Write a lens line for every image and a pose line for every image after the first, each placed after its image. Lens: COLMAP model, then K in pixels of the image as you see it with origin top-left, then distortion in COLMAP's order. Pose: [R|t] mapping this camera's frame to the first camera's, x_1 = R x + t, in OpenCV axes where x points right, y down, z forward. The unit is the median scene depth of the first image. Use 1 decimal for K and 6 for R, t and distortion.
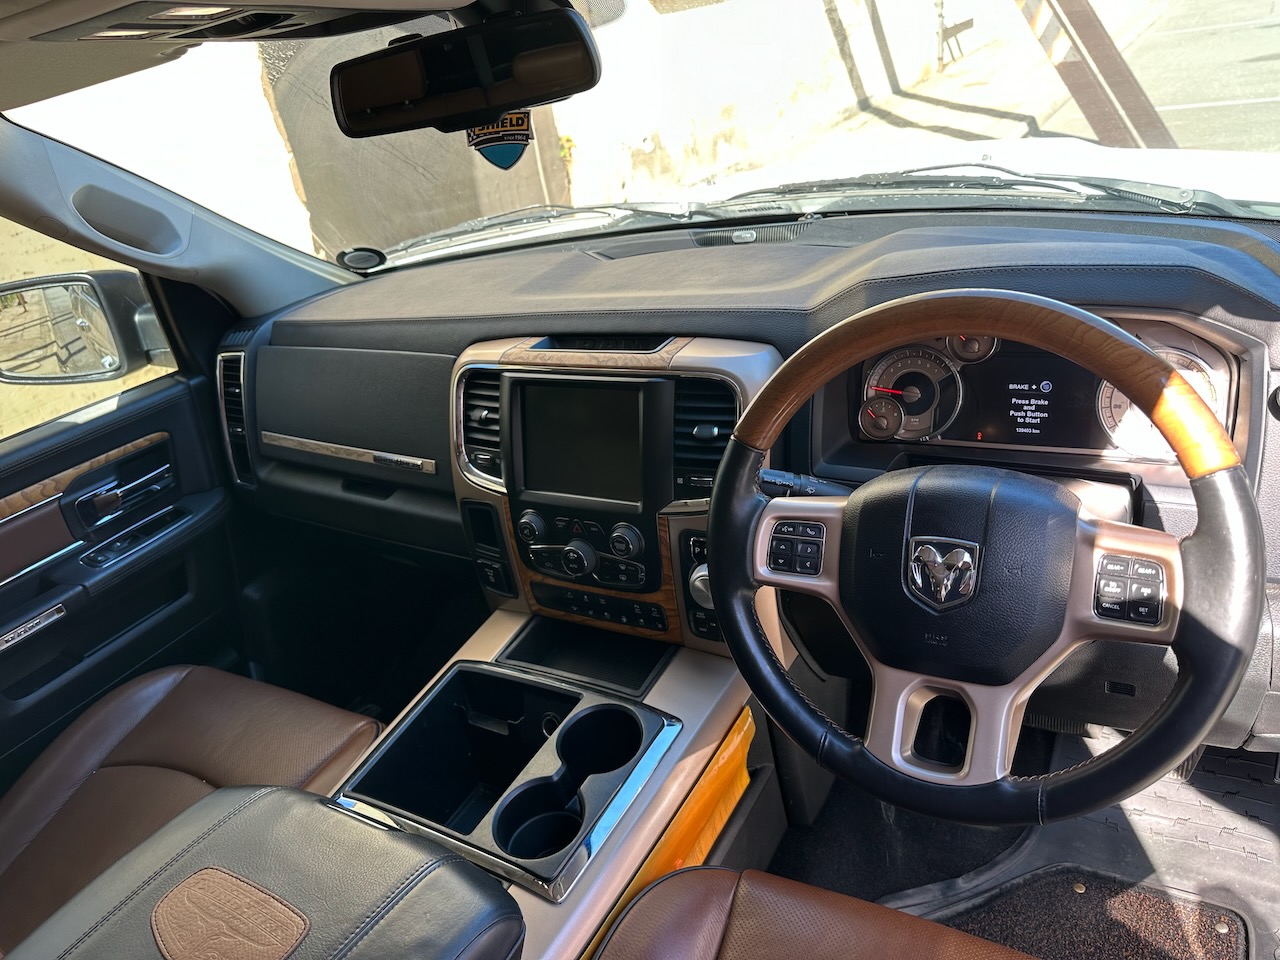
lens RADIAL K [[908.7, 0, 640.0], [0, 908.7, 480.0], [0, 0, 1]] dist [0.068522, -0.080998]
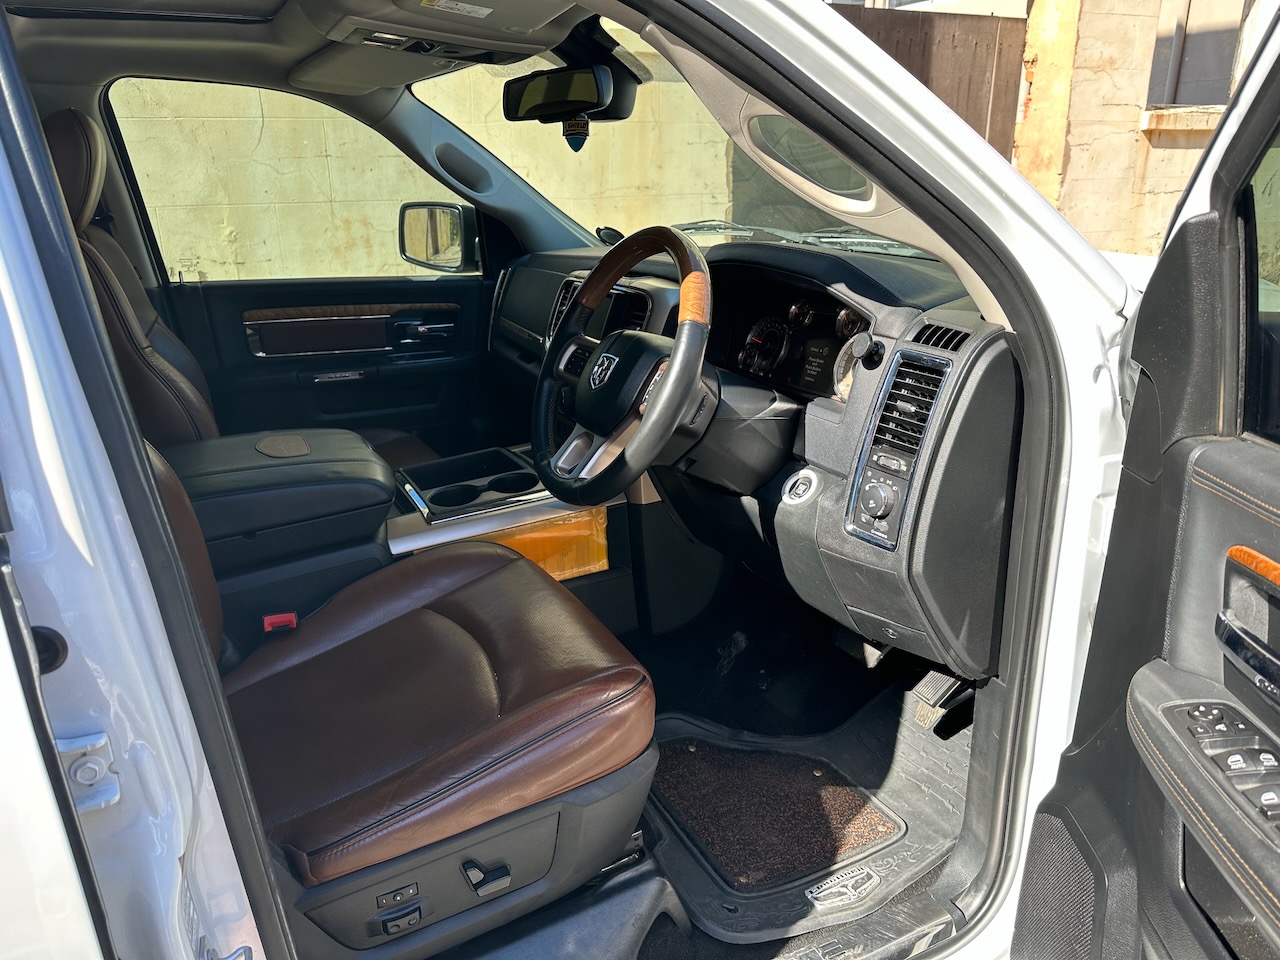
lens RADIAL K [[908.7, 0, 640.0], [0, 908.7, 480.0], [0, 0, 1]] dist [0.068522, -0.080998]
pose [[0.829680, 0.318252, -0.458636, 0.722344], [-0.360579, 0.932715, -0.005073, 0.159005], [0.426162, 0.169583, 0.888610, -0.300997]]
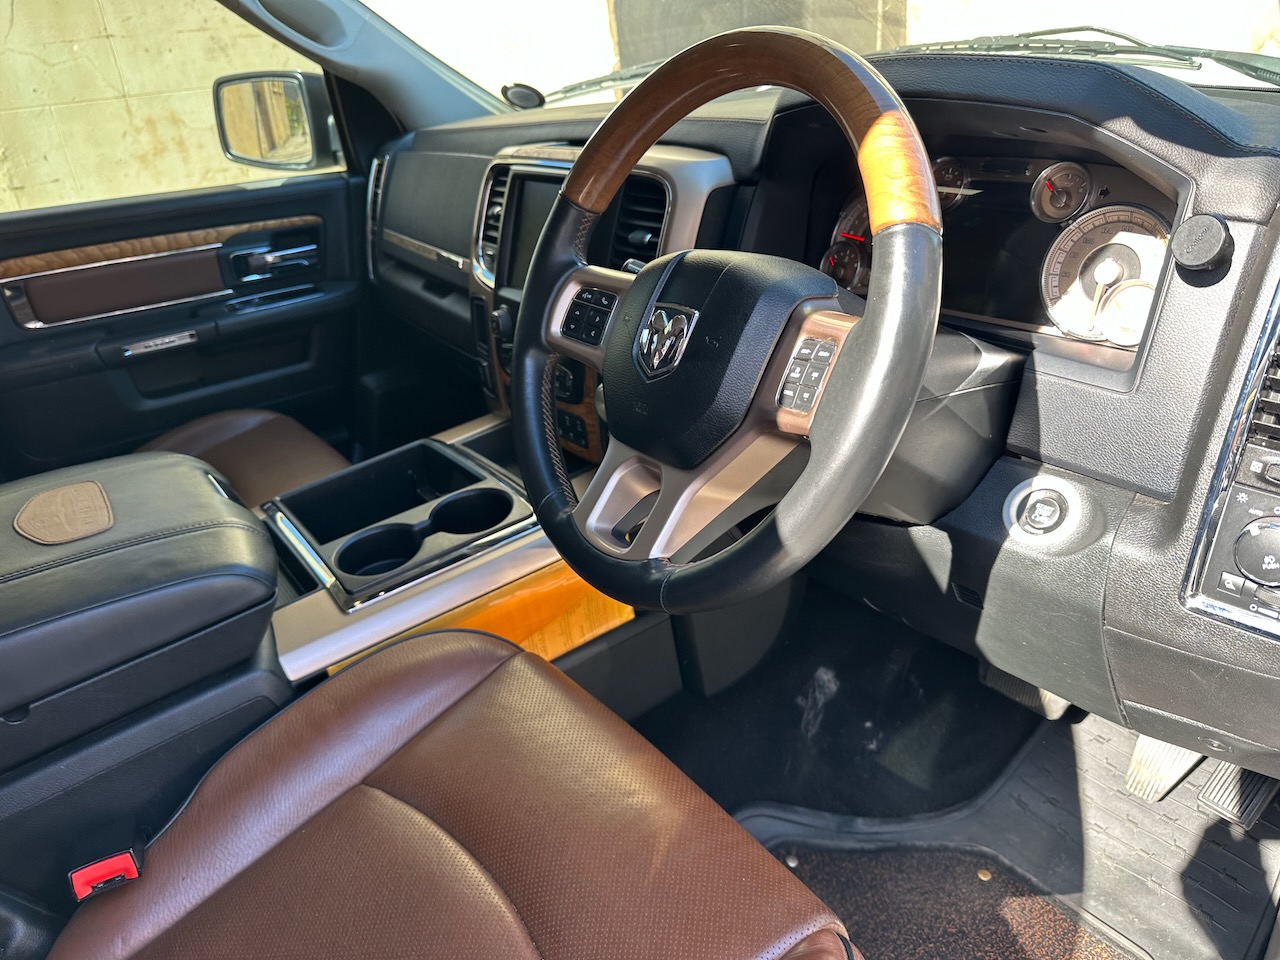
lens RADIAL K [[912.6, 0, 632.0], [0, 912.6, 479.1], [0, 0, 1]] dist [-0.008548, -0.002673]
pose [[0.911486, 0.258198, -0.320198, 0.349632], [-0.246218, 0.966062, 0.078112, 0.095755], [0.329500, 0.007640, 0.944125, 0.075661]]
